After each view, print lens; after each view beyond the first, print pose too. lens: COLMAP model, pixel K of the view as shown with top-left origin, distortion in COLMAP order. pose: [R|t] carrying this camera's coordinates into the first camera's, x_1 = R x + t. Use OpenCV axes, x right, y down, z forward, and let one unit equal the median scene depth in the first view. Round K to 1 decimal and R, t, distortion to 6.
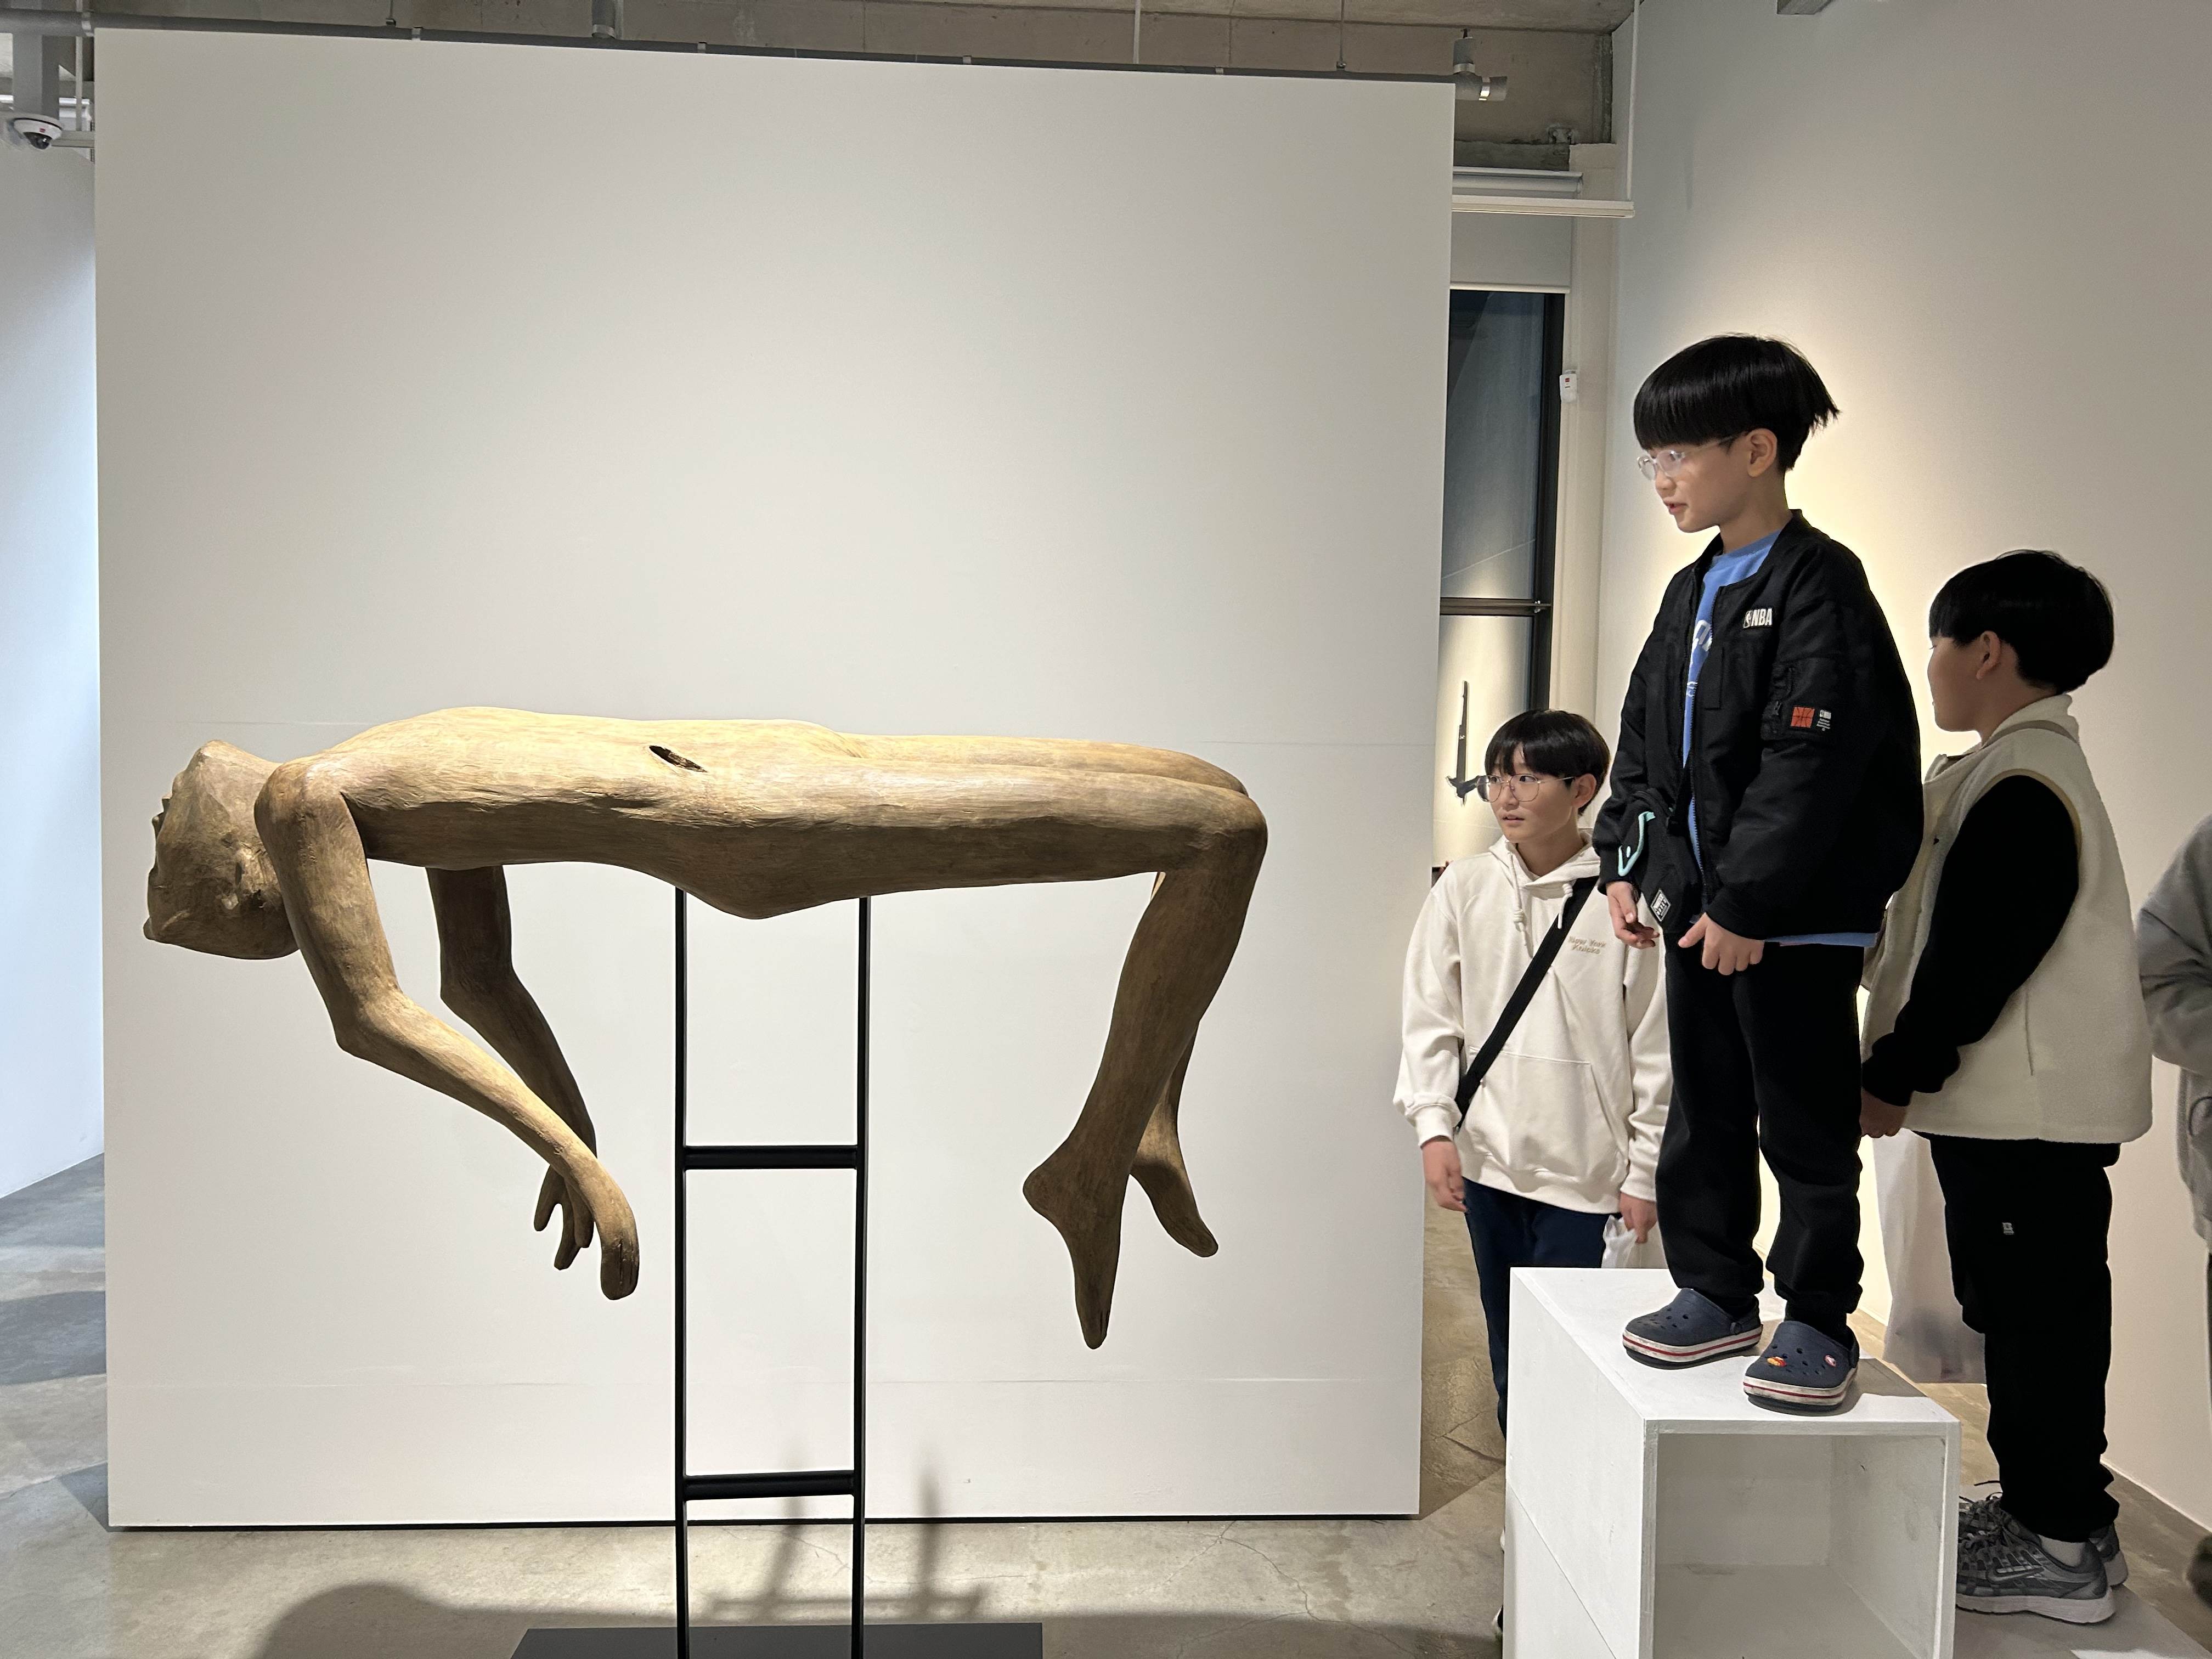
lens RADIAL K [[1670.4, 0, 1106.5], [0, 1670.4, 845.3], [0, 0, 1]] dist [0.012510, -0.018208]
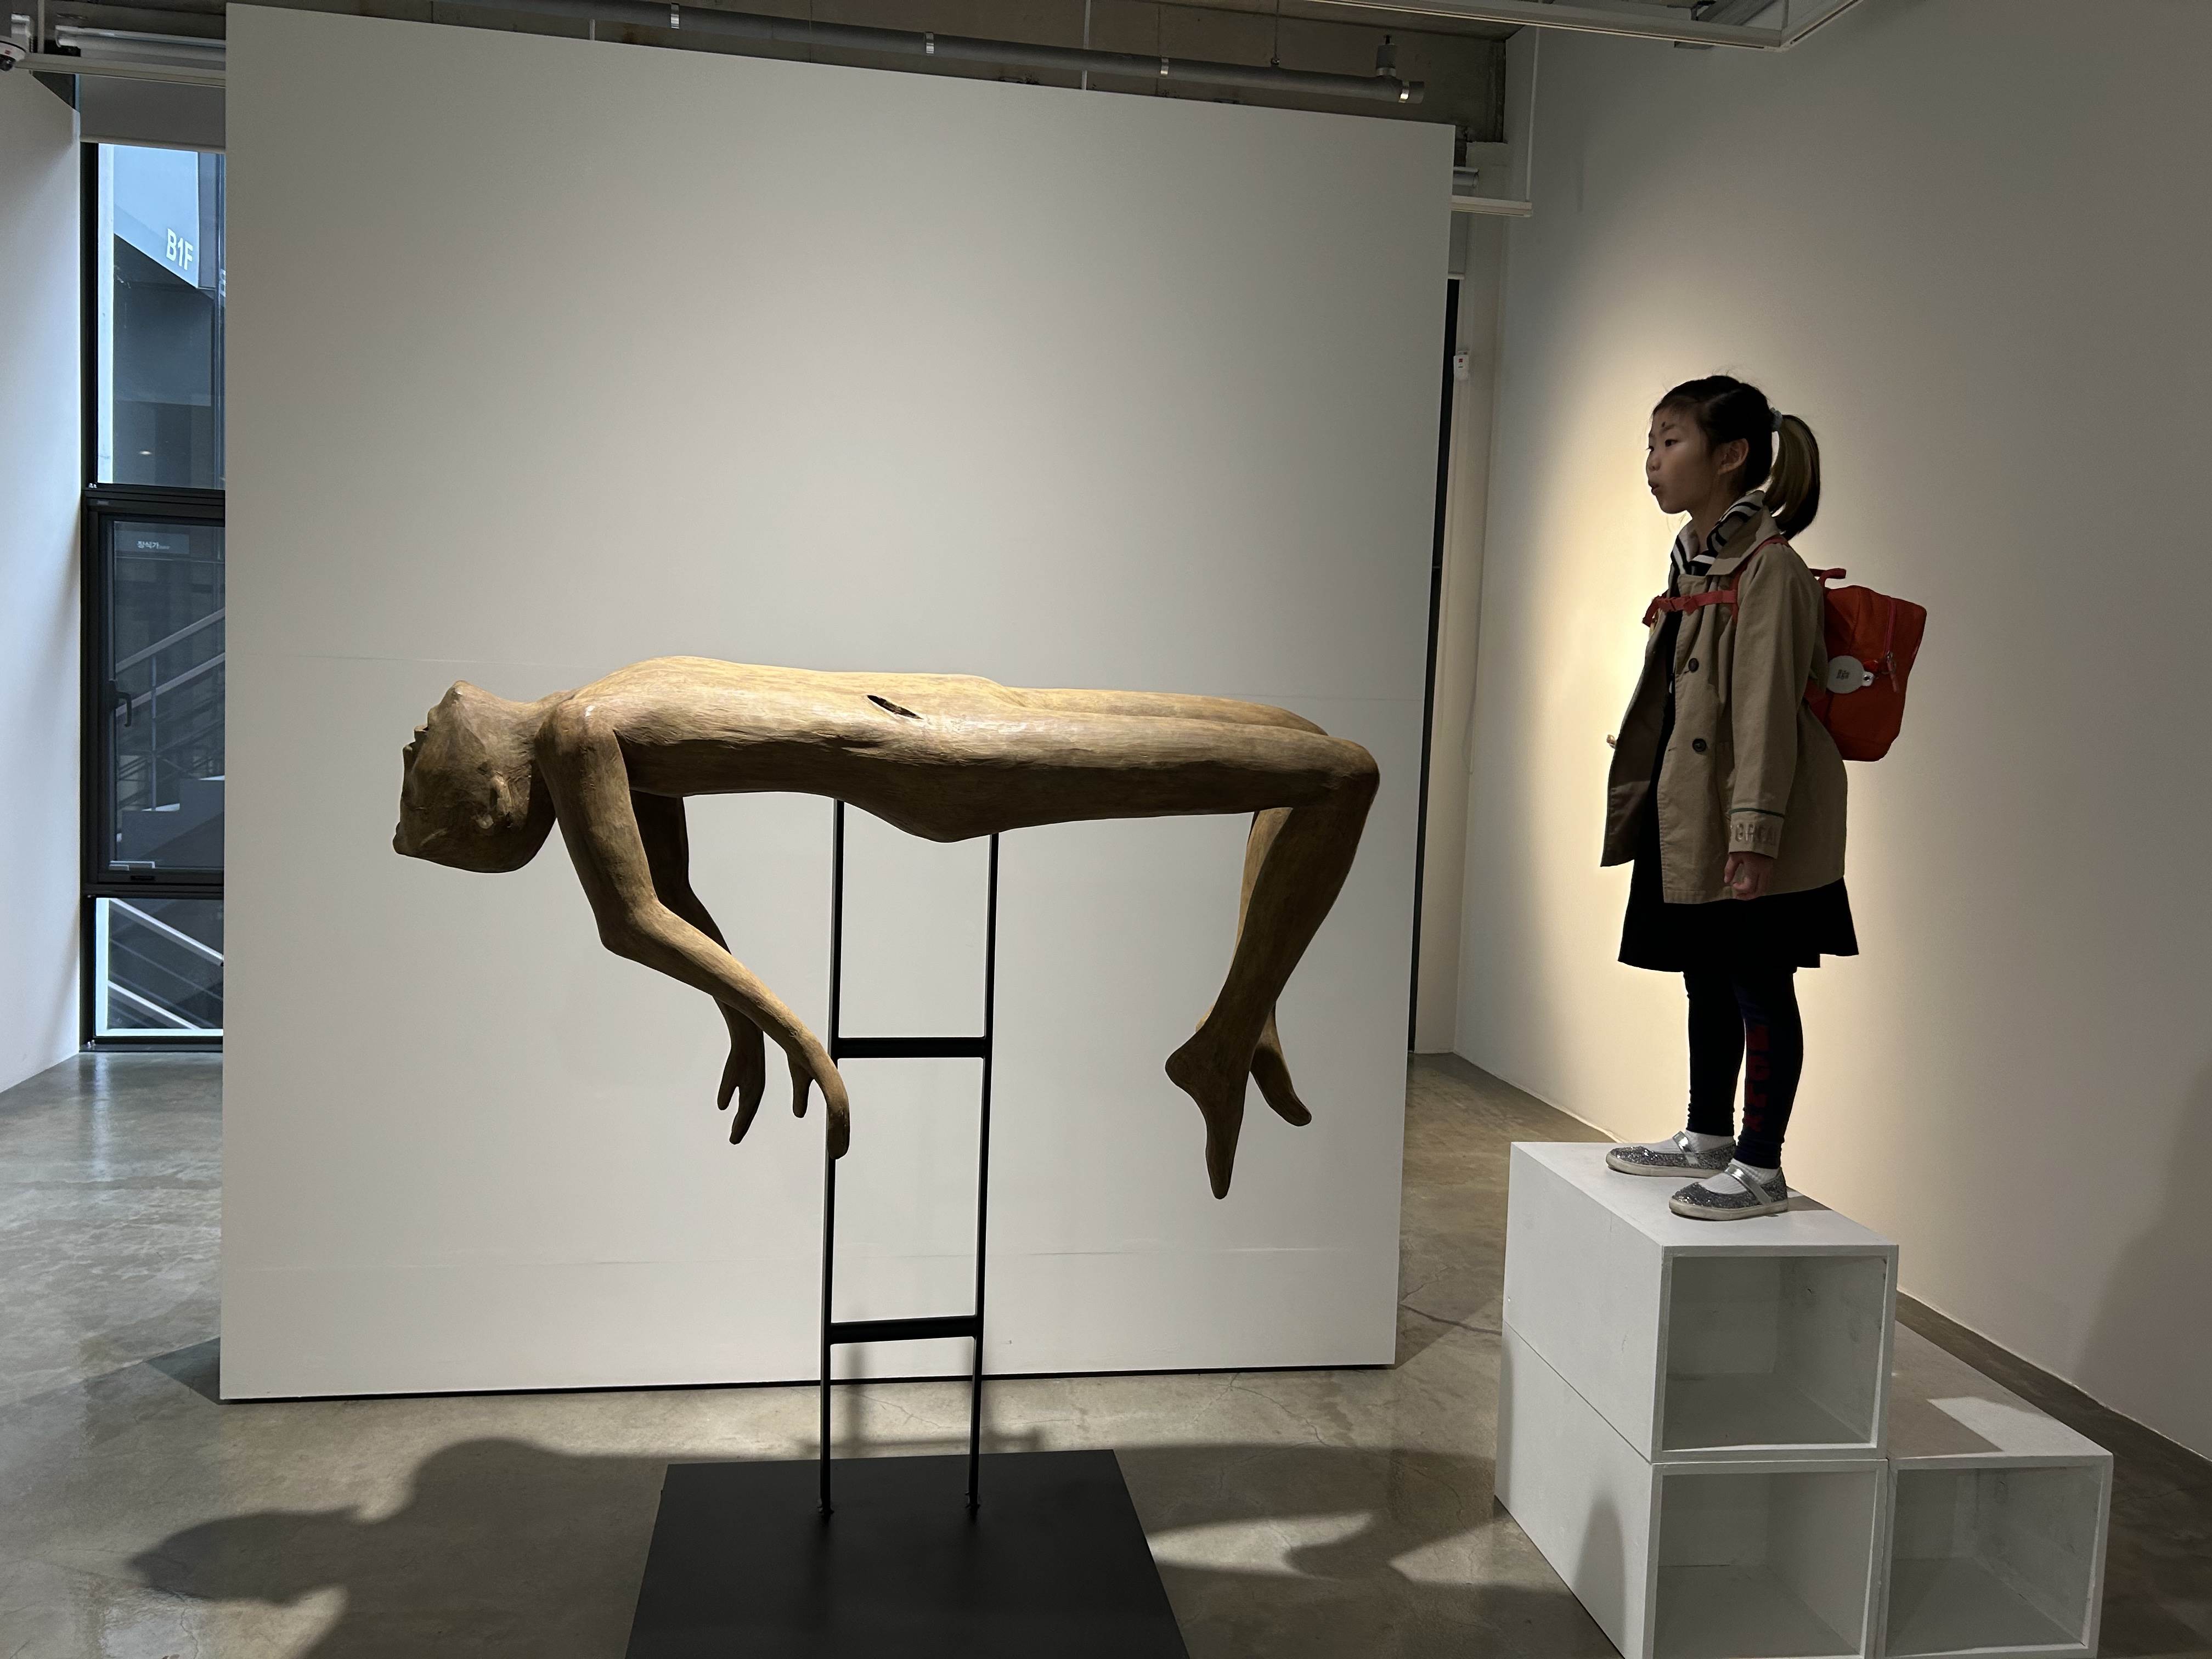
lens RADIAL K [[1670.4, 0, 1100.8], [0, 1670.4, 811.6], [0, 0, 1]] dist [0.012510, -0.018208]
pose [[0.993951, 0.013626, 0.108979, -0.197348], [-0.015584, 0.999732, 0.017132, 0.000318], [-0.108716, -0.018727, 0.993896, -0.165092]]
